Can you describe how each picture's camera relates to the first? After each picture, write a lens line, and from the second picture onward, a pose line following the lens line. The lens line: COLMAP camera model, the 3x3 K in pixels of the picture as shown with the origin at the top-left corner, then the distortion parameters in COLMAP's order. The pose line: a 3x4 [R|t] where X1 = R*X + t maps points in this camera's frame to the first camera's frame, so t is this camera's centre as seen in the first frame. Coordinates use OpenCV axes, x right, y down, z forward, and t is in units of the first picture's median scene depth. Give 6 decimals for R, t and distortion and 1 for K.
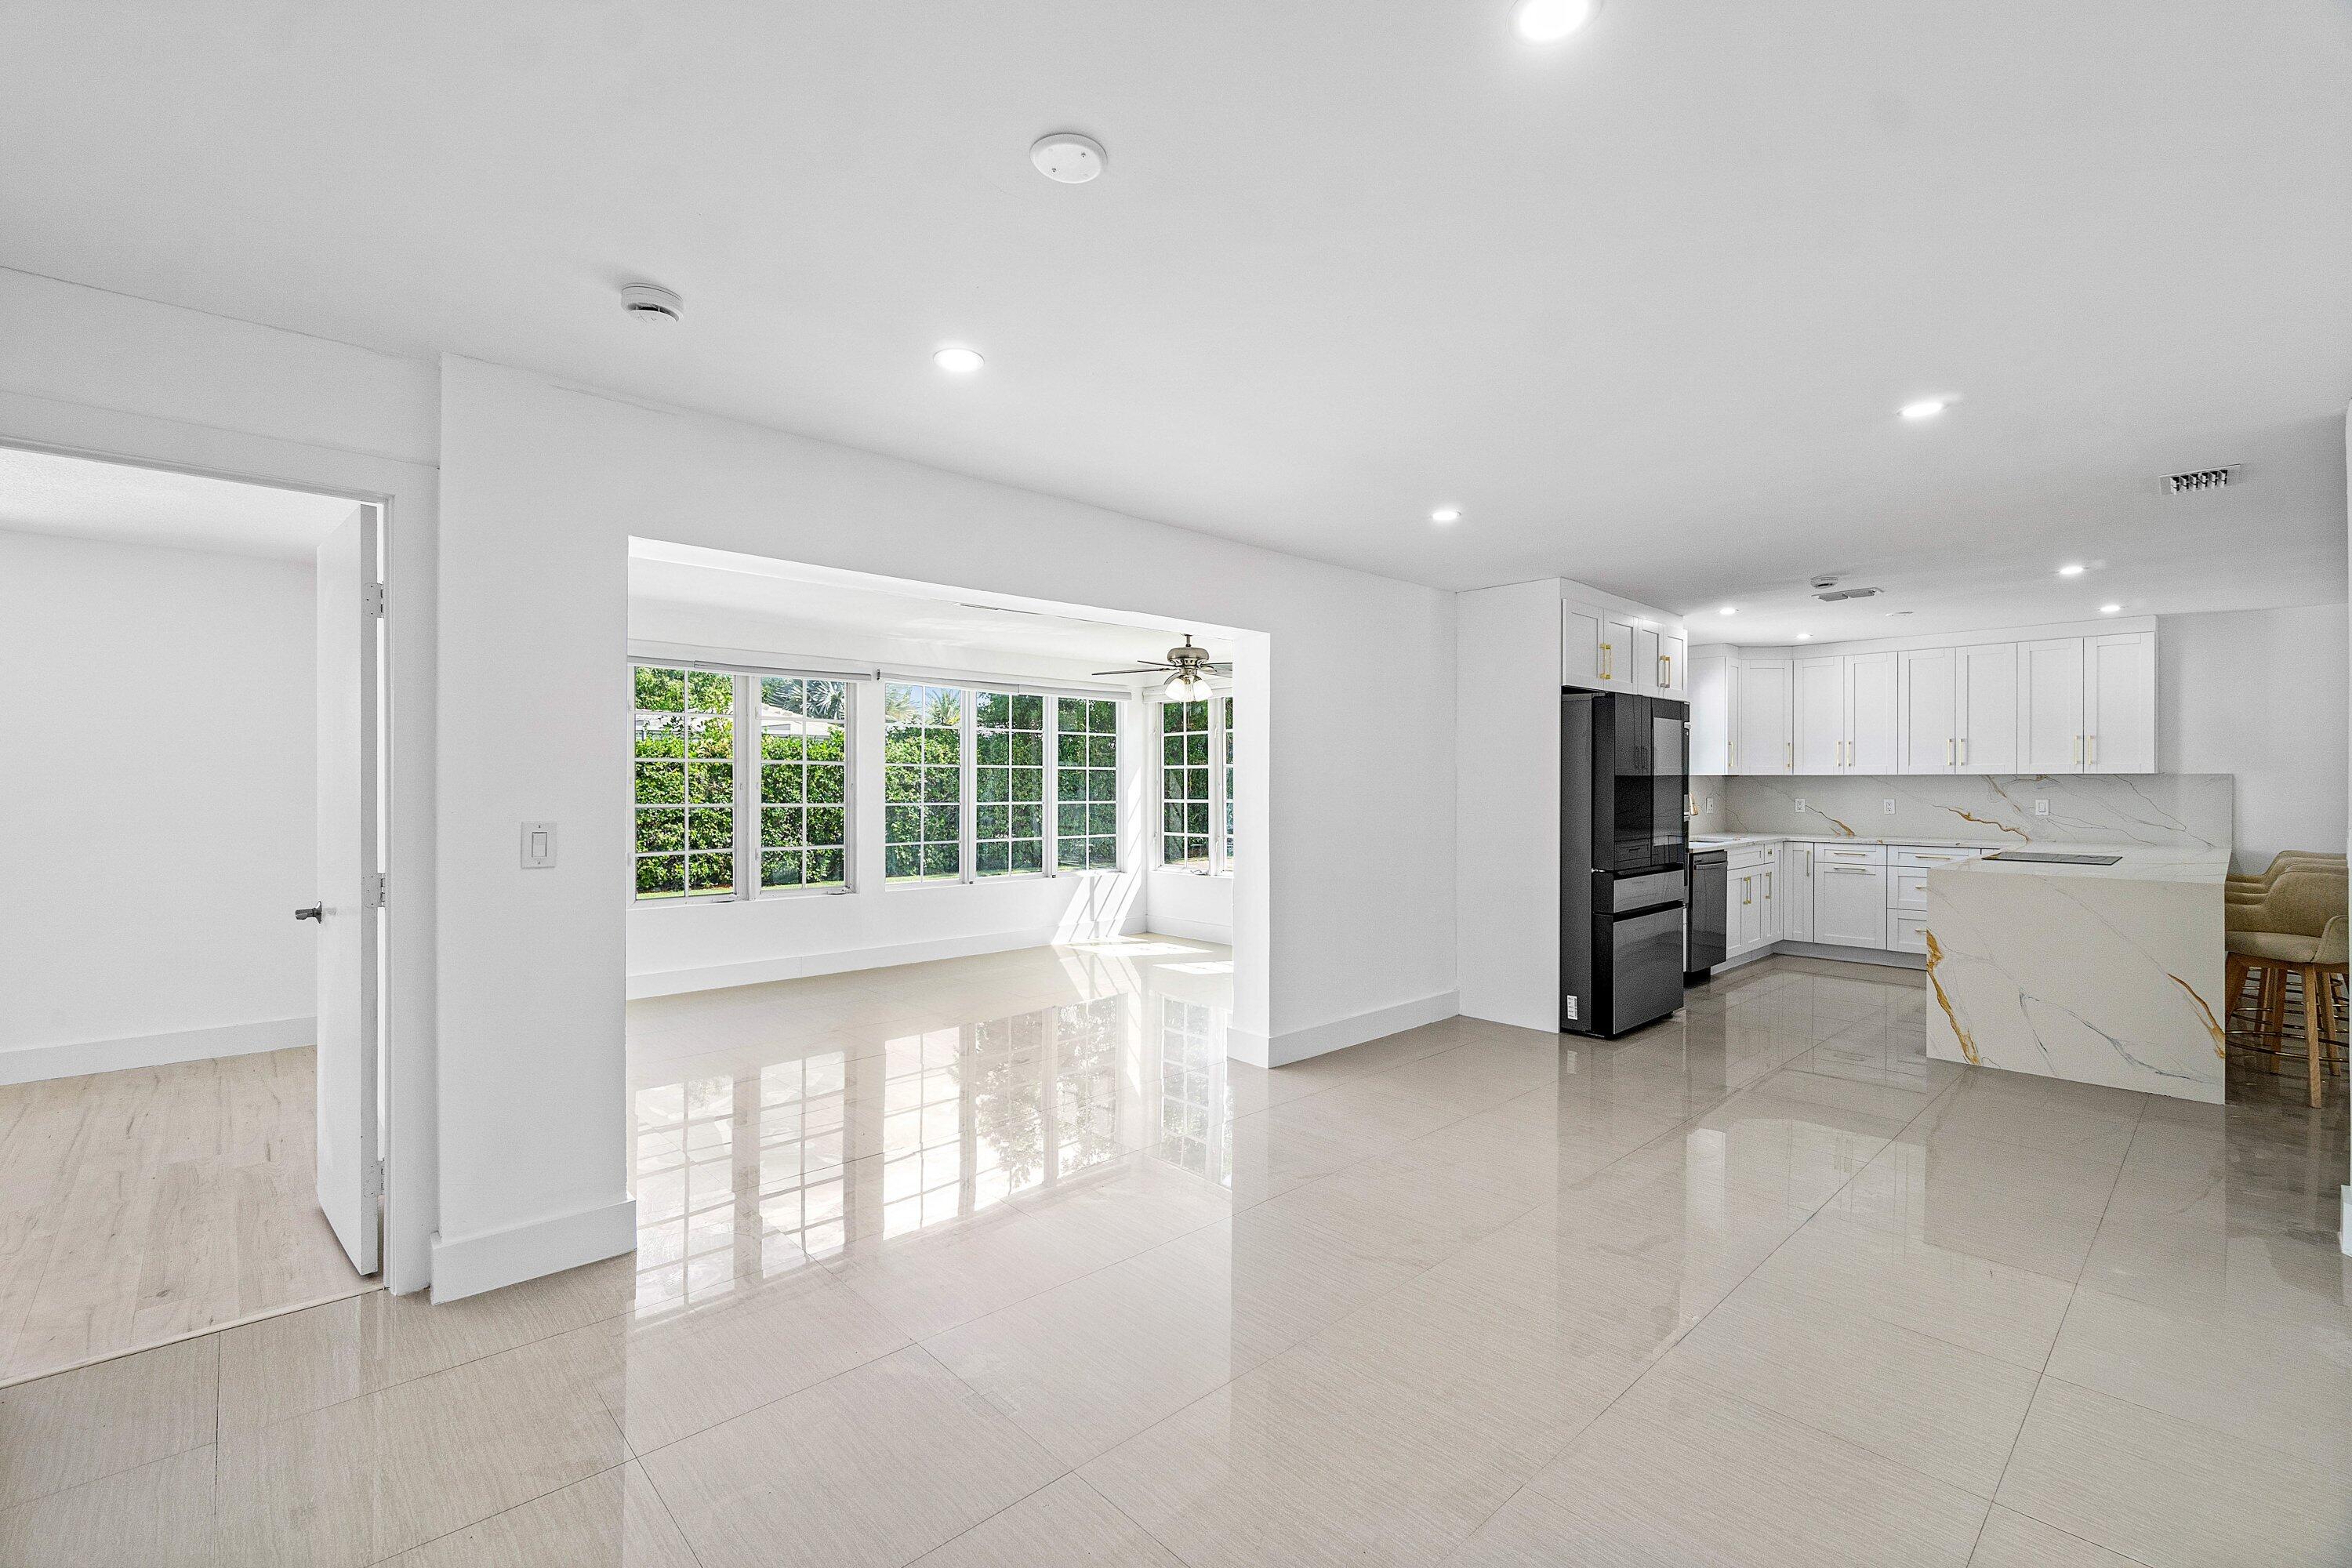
lens RADIAL K [[1015.7, 0, 1179.6], [0, 1015.7, 784.3], [0, 0, 1]] dist [-0.000710, 0.000737]
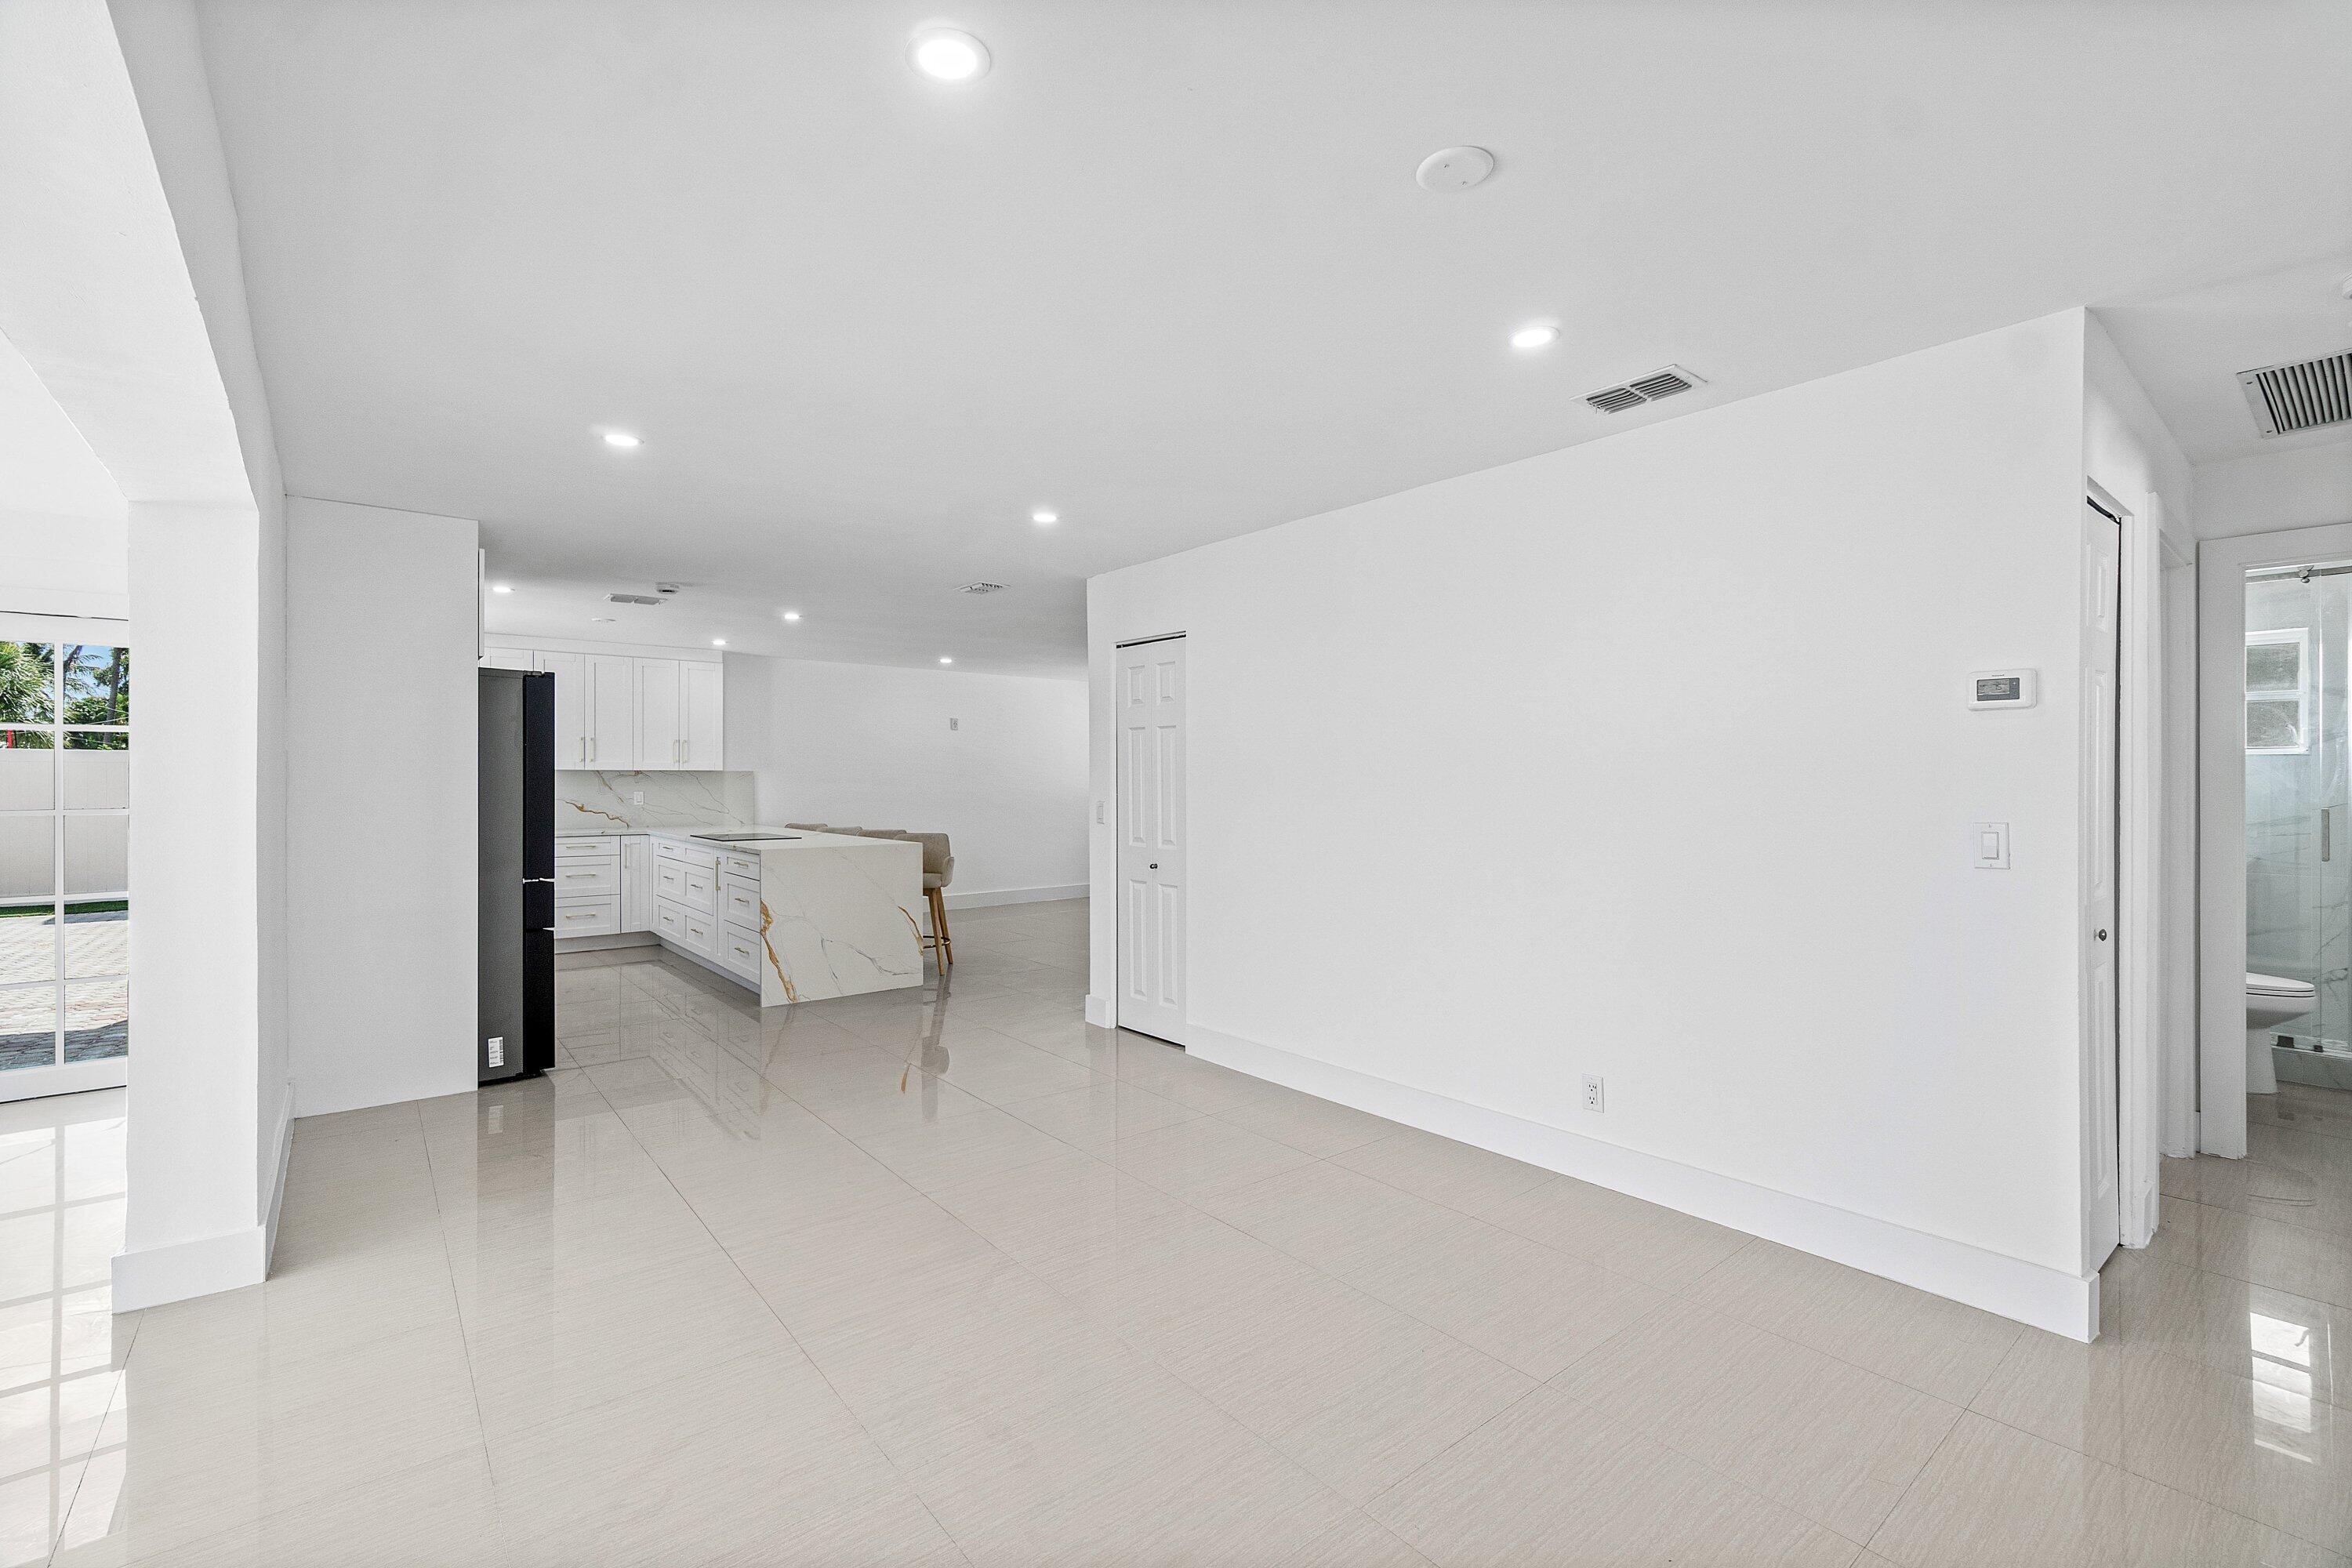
lens RADIAL K [[1016.1, 0, 1165.4], [0, 1016.1, 785.3], [0, 0, 1]] dist [-0.007549, 0.002412]
pose [[0.077149, -0.007043, 0.996995, -0.282458], [0.000194, 0.999975, 0.007049, -0.000687], [-0.997020, -0.000350, 0.077148, 0.293239]]
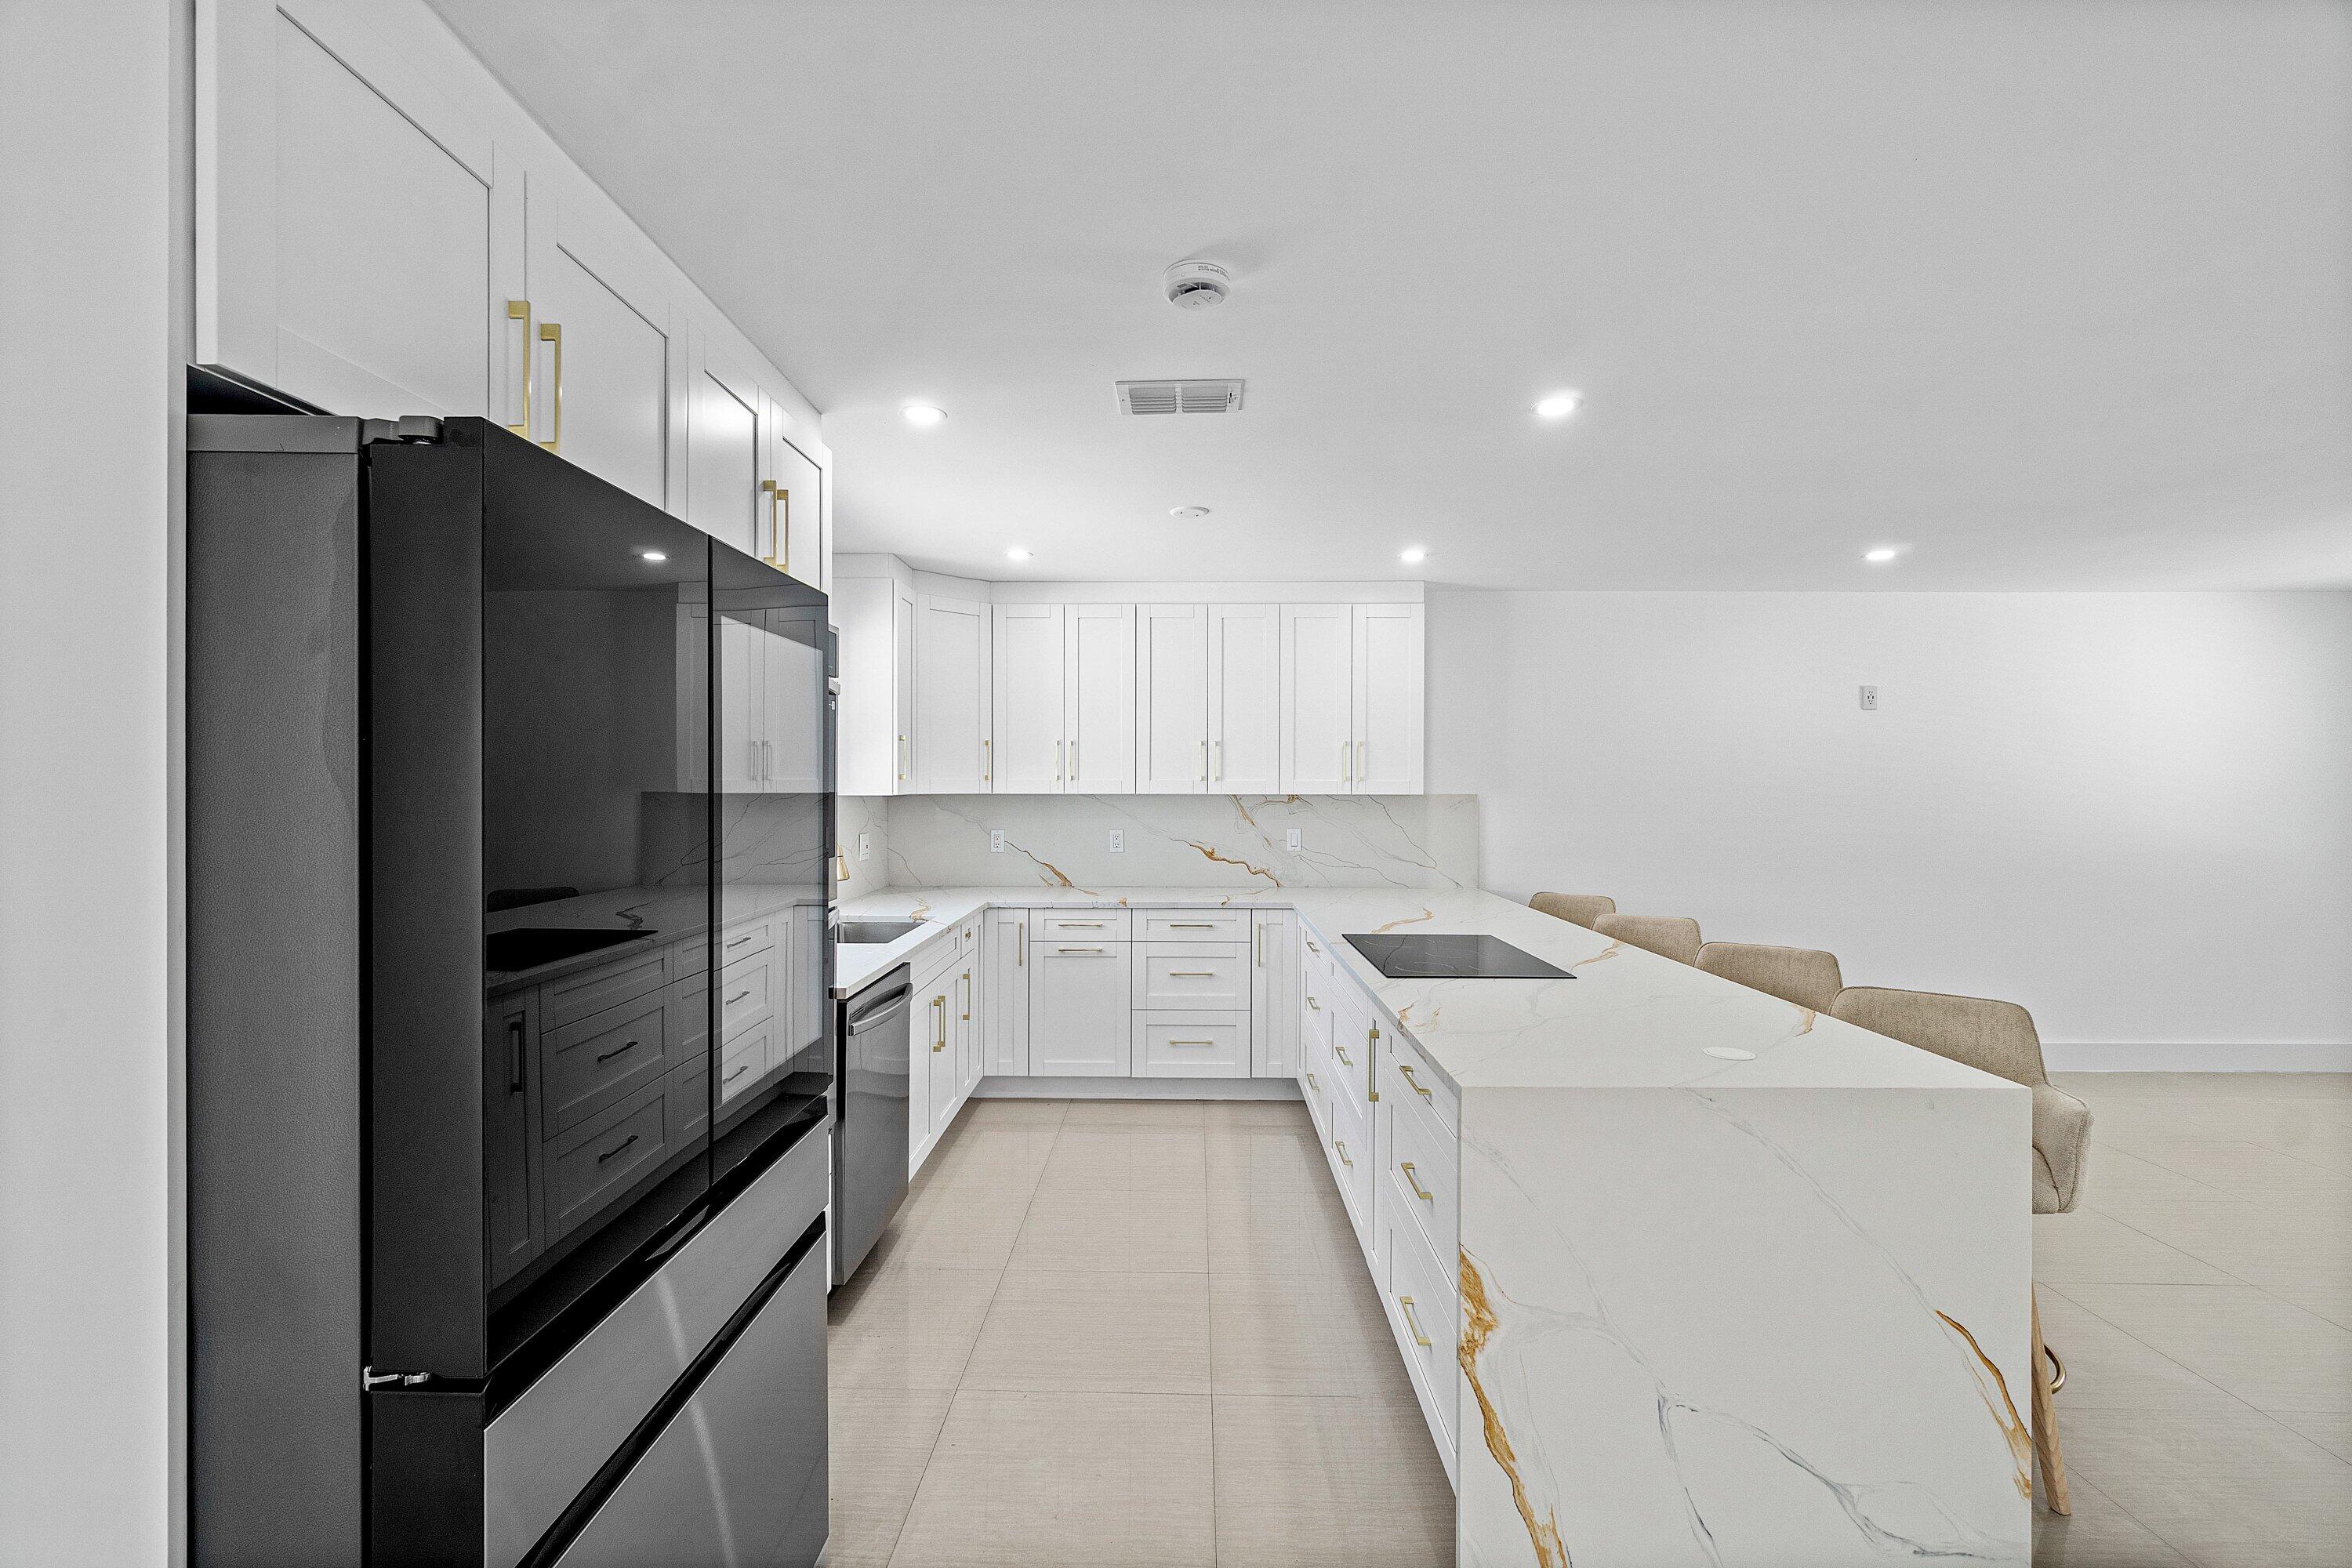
lens RADIAL K [[1016.1, 0, 1180.0], [0, 1016.1, 790.6], [0, 0, 1]] dist [-0.007549, 0.002412]
pose [[0.694259, -0.005844, 0.719701, 0.273324], [0.000138, 0.999968, 0.007986, -0.017604], [-0.719725, -0.005445, 0.694238, 0.554815]]
